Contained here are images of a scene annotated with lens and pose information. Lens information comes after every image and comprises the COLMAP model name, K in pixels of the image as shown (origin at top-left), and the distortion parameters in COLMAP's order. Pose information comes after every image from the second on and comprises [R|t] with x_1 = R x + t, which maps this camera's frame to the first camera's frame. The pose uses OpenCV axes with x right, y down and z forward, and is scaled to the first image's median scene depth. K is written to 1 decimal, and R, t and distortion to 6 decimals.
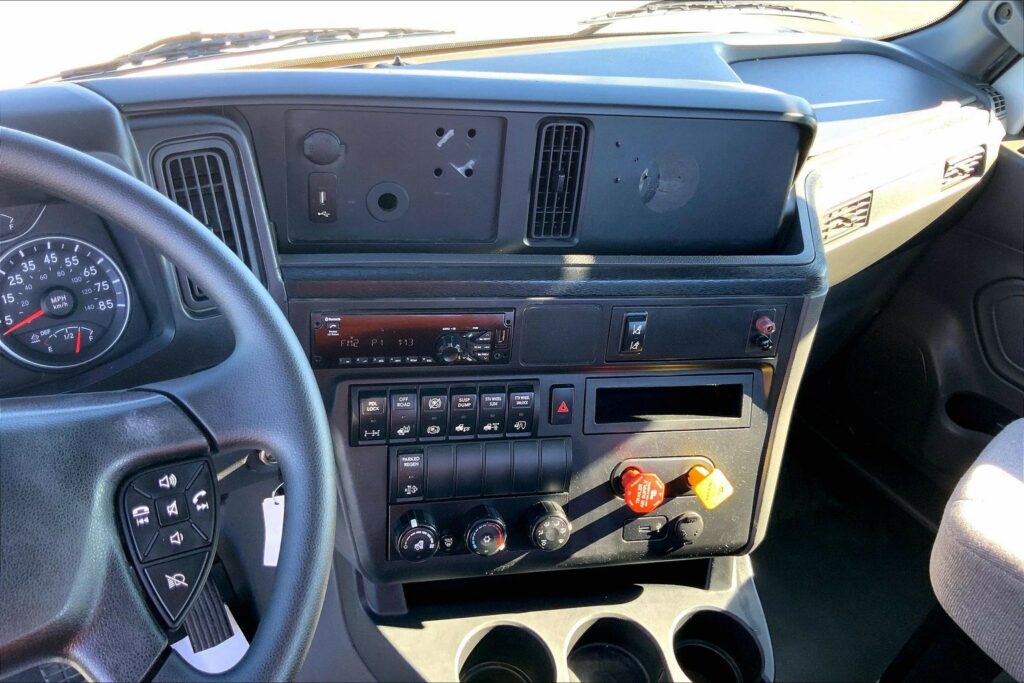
lens RADIAL K [[843.1, 0, 509.7], [0, 843.1, 337.7], [0, 0, 1]] dist [0.097706, -0.194947]
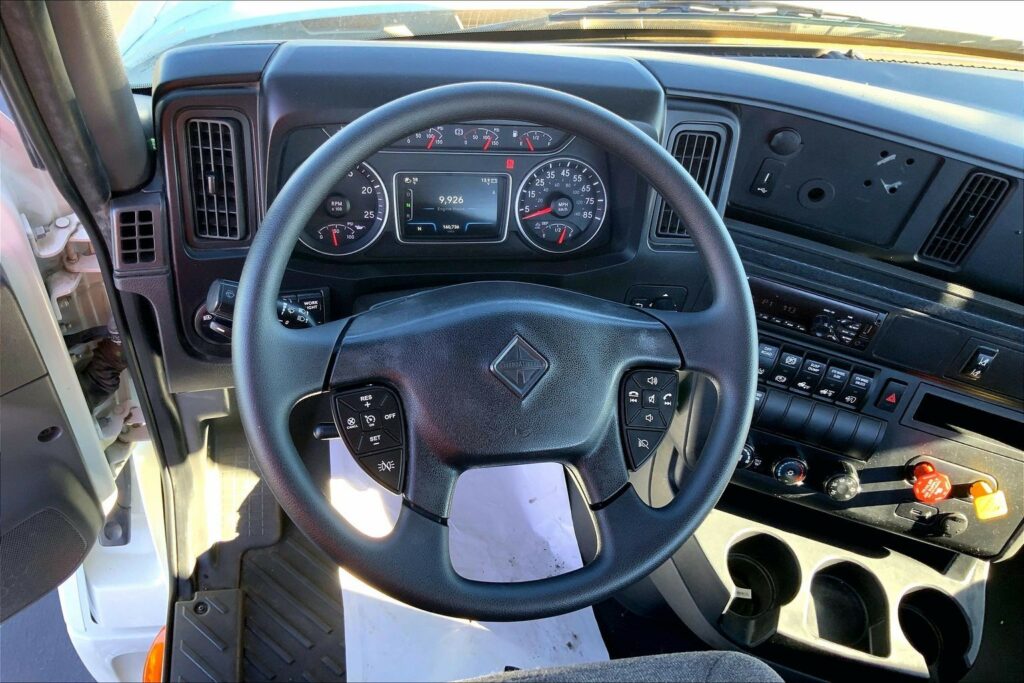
lens RADIAL K [[845.1, 0, 503.2], [0, 845.1, 343.8], [0, 0, 1]] dist [0.085583, -0.192772]
pose [[0.908872, 0.343842, -0.236060, -0.179719], [-0.298791, 0.931672, 0.206664, -0.075044], [0.290991, -0.117299, 0.949508, -0.304078]]
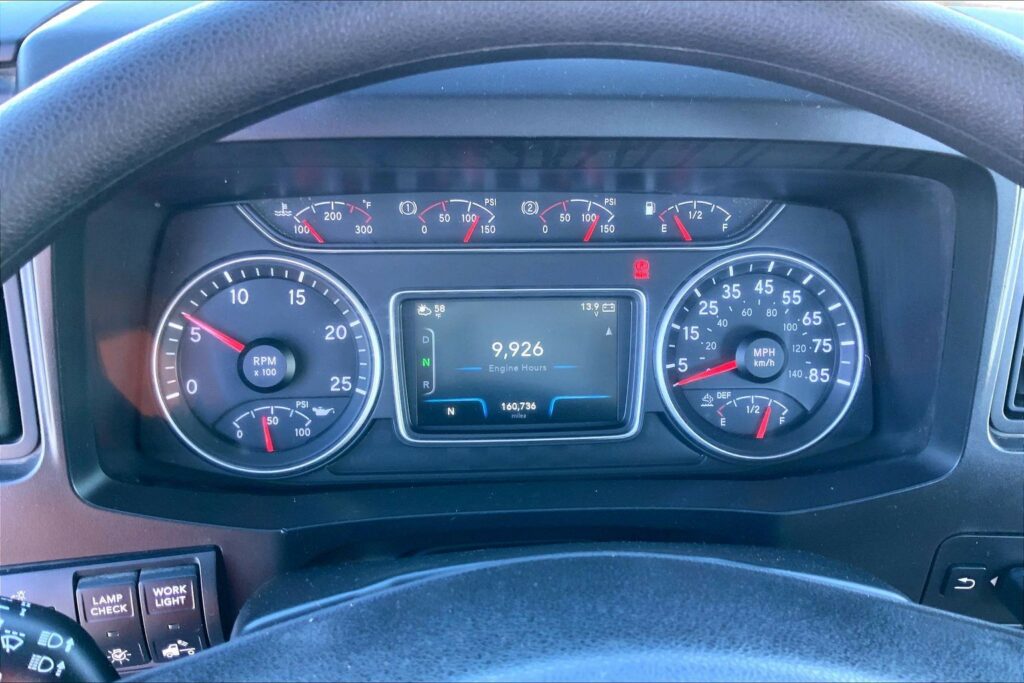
lens RADIAL K [[843.1, 0, 509.7], [0, 843.1, 337.7], [0, 0, 1]] dist [0.097706, -0.194947]
pose [[0.855549, 0.245591, -0.455763, -0.340467], [-0.263892, 0.964248, 0.024220, -0.017914], [0.445417, 0.099551, 0.889771, 0.299336]]
